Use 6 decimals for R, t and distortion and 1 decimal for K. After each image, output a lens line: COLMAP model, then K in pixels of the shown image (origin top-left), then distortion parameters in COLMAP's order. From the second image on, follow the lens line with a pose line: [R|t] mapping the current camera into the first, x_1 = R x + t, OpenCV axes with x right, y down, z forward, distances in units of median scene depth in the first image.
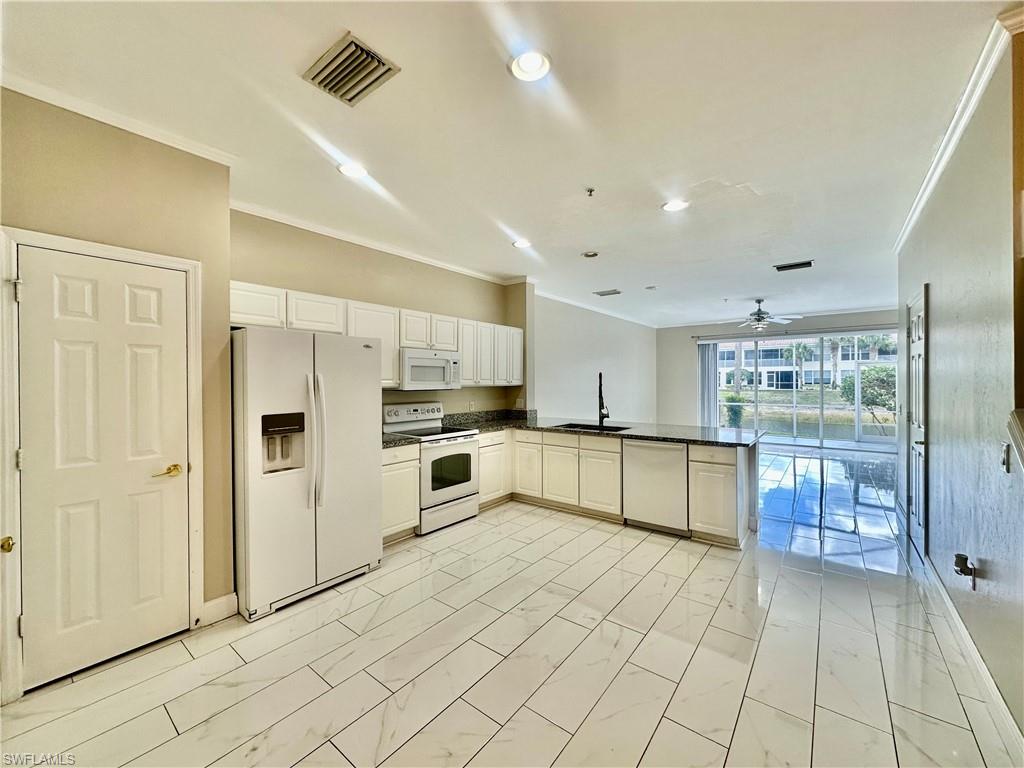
lens RADIAL K [[409.1, 0, 512.0], [0, 409.1, 384.0], [0, 0, 1]] dist [-0.001274, 0.000061]
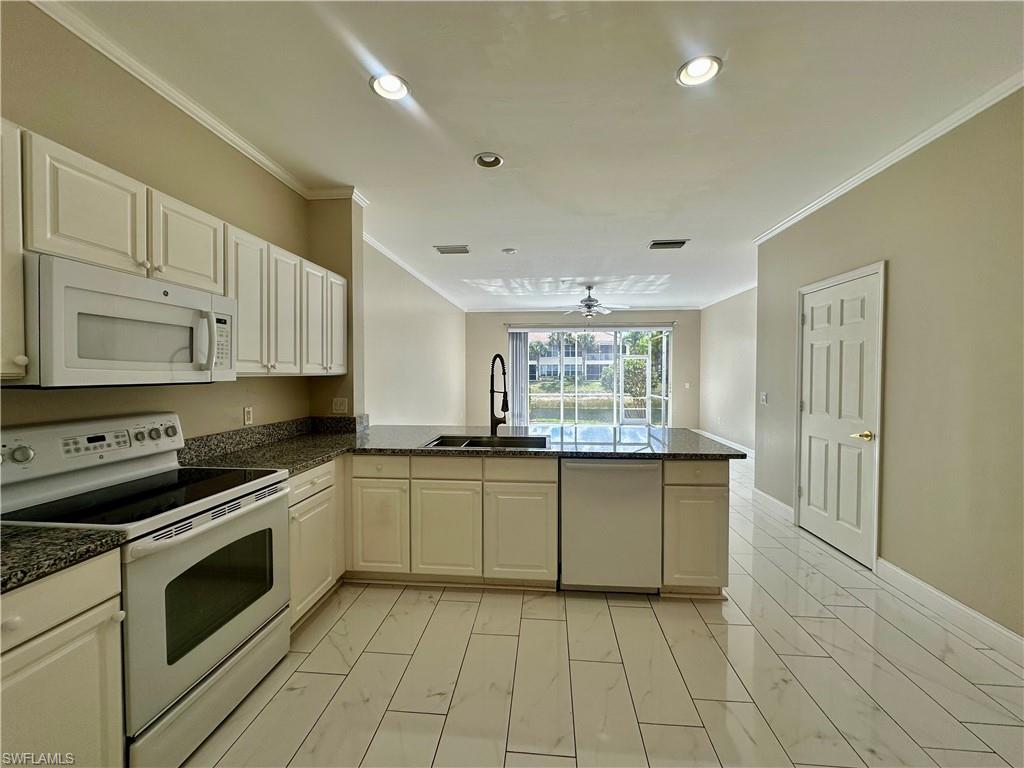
lens RADIAL K [[409.1, 0, 512.0], [0, 409.1, 384.0], [0, 0, 1]] dist [-0.001274, 0.000061]
pose [[0.835795, -0.010431, 0.548943, -0.117390], [-0.000359, 0.999809, 0.019546, 0.006160], [-0.549042, -0.016533, 0.835631, 0.459260]]
